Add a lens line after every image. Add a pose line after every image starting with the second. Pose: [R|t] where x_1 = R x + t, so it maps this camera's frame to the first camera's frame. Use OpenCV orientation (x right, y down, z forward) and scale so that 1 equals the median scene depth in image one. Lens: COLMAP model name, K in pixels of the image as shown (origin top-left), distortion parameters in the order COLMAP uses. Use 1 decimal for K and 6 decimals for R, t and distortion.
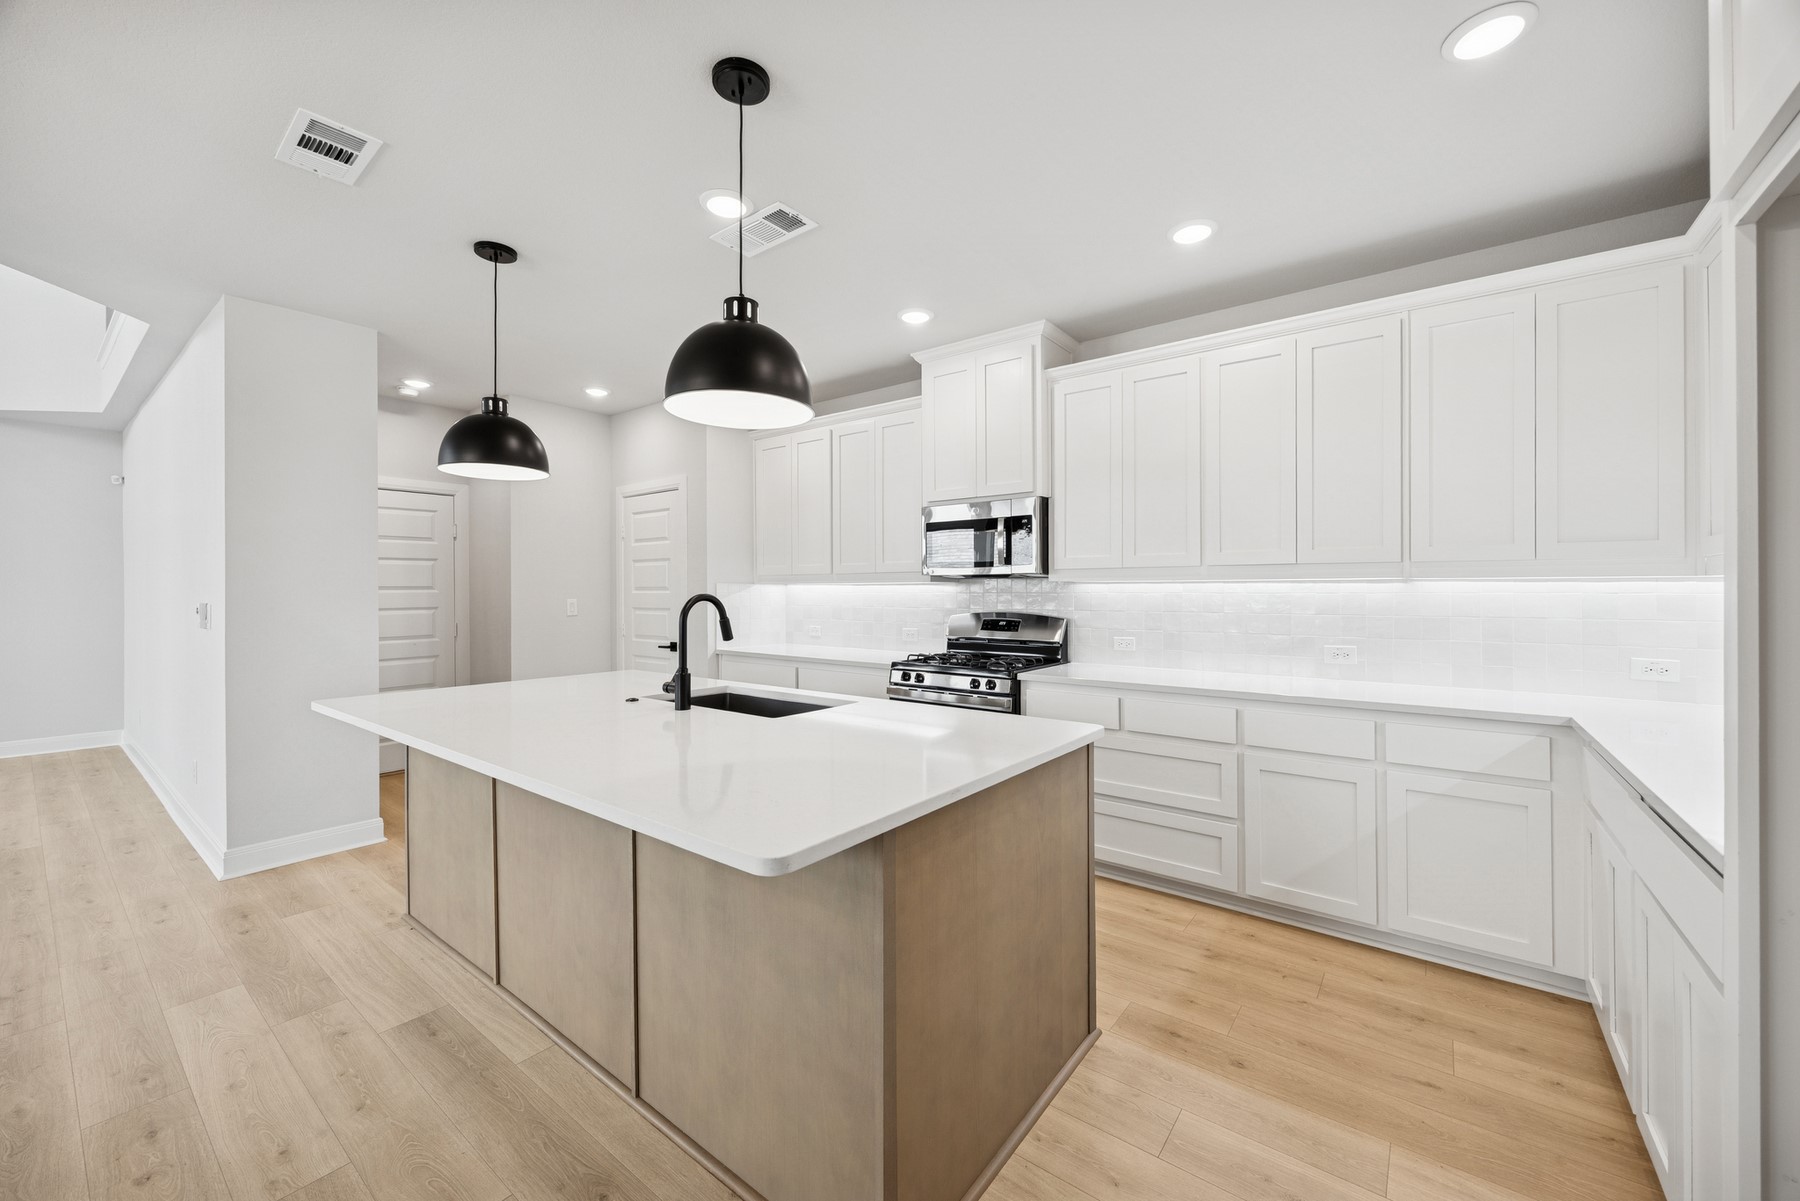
lens RADIAL K [[707.6, 0, 913.6], [0, 707.6, 595.9], [0, 0, 1]] dist [-0.002936, -0.000707]
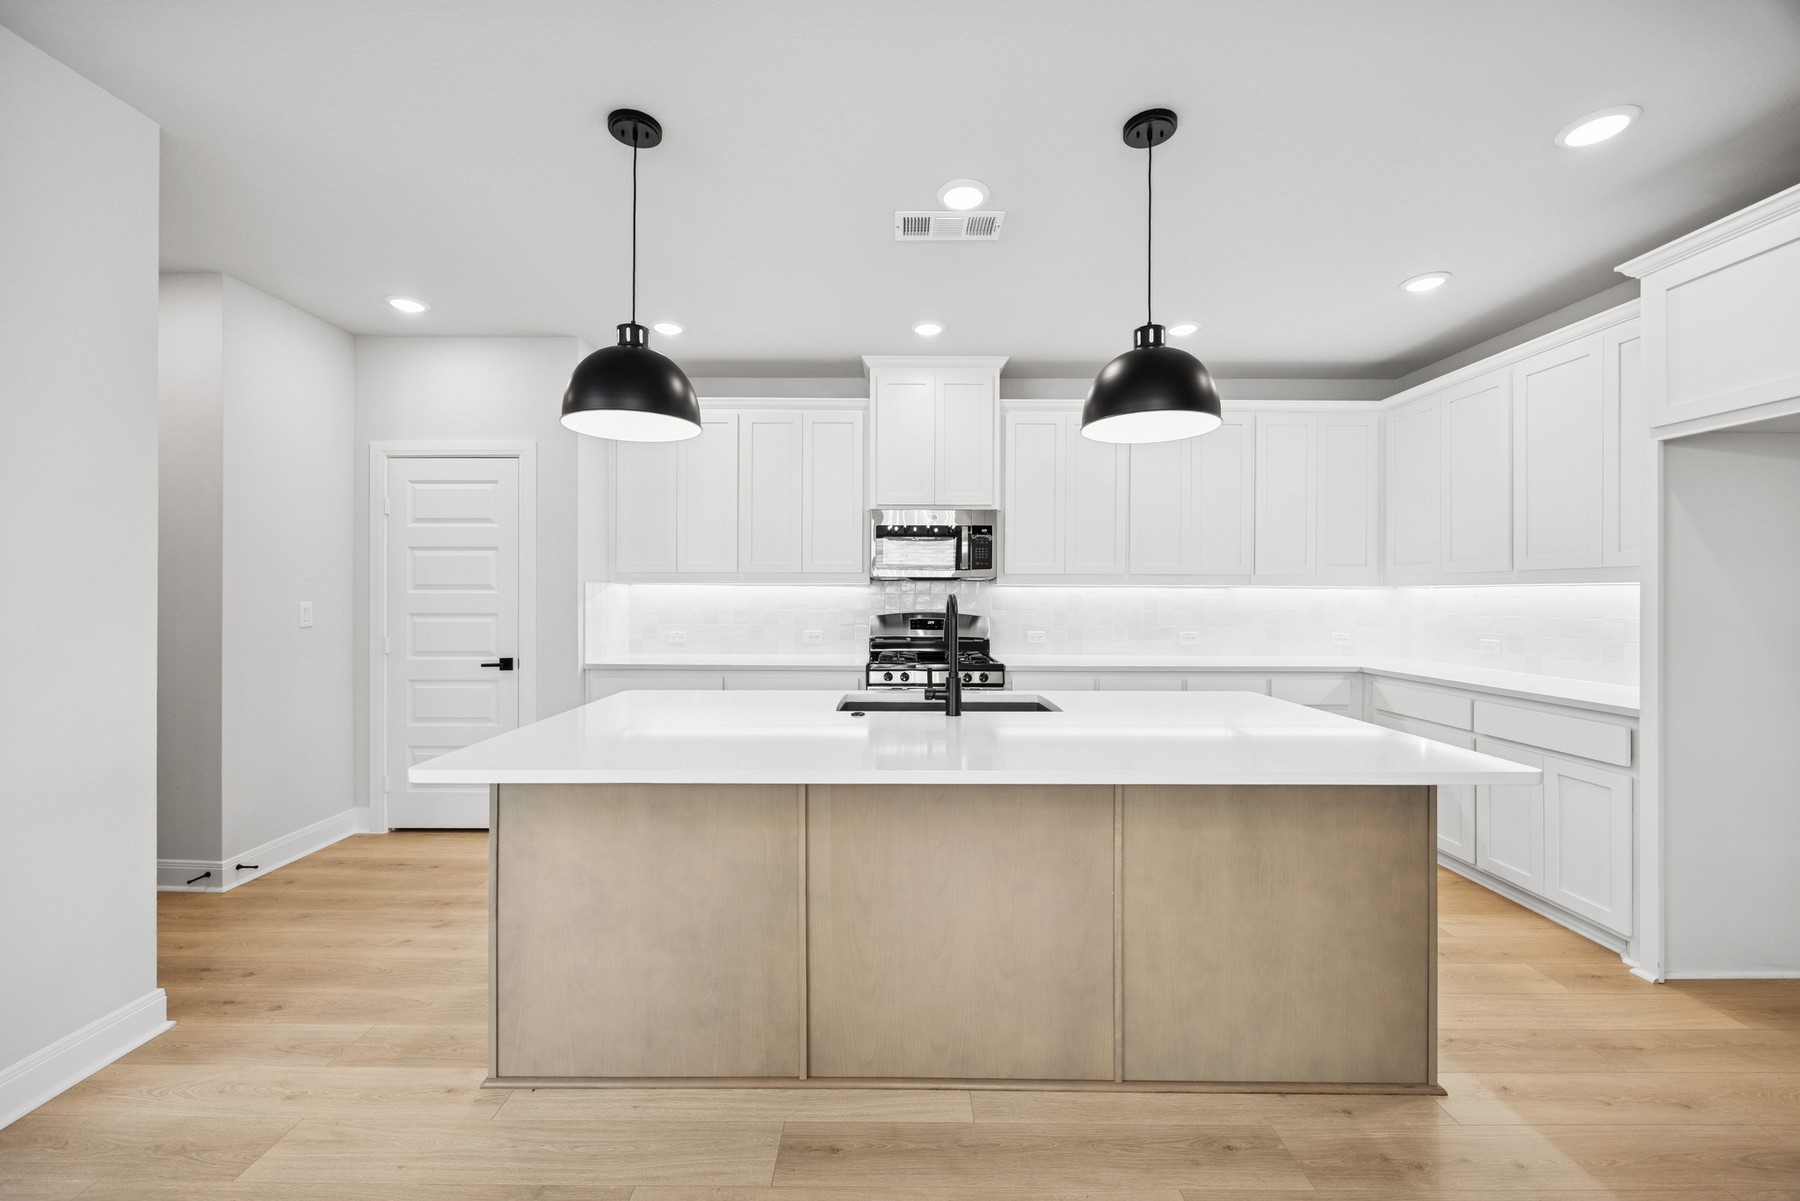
lens RADIAL K [[707.6, 0, 905.2], [0, 707.6, 599.1], [0, 0, 1]] dist [-0.002936, -0.000707]
pose [[0.789824, -0.000916, 0.613333, -0.632055], [0.000279, 0.999999, 0.001134, 0.001882], [-0.613334, -0.000725, 0.789824, 0.188206]]
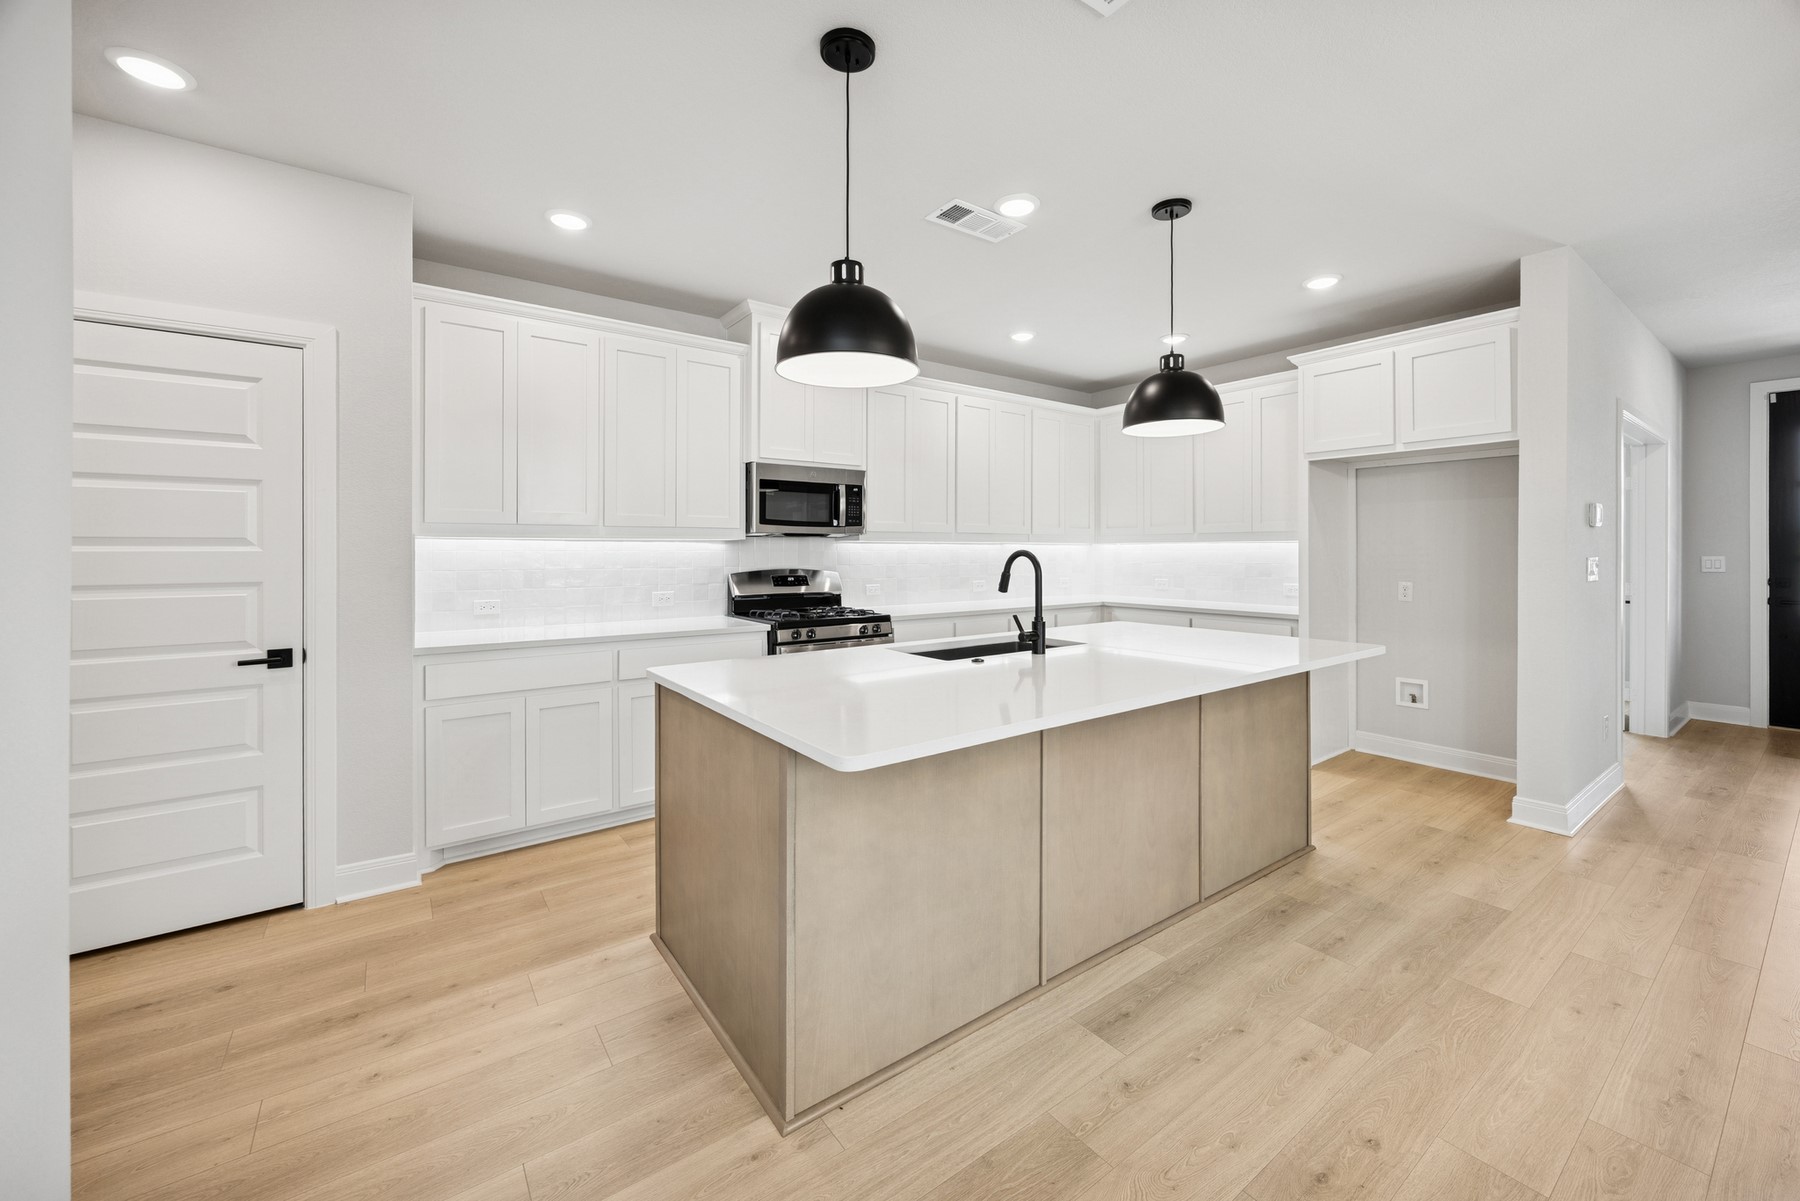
lens RADIAL K [[707.6, 0, 929.0], [0, 707.6, 550.9], [0, 0, 1]] dist [-0.002936, -0.000707]
pose [[0.258352, 0.000658, 0.966051, -0.952191], [0.007741, 0.999966, -0.002752, 0.000985], [-0.966020, 0.008189, 0.258338, 0.576721]]
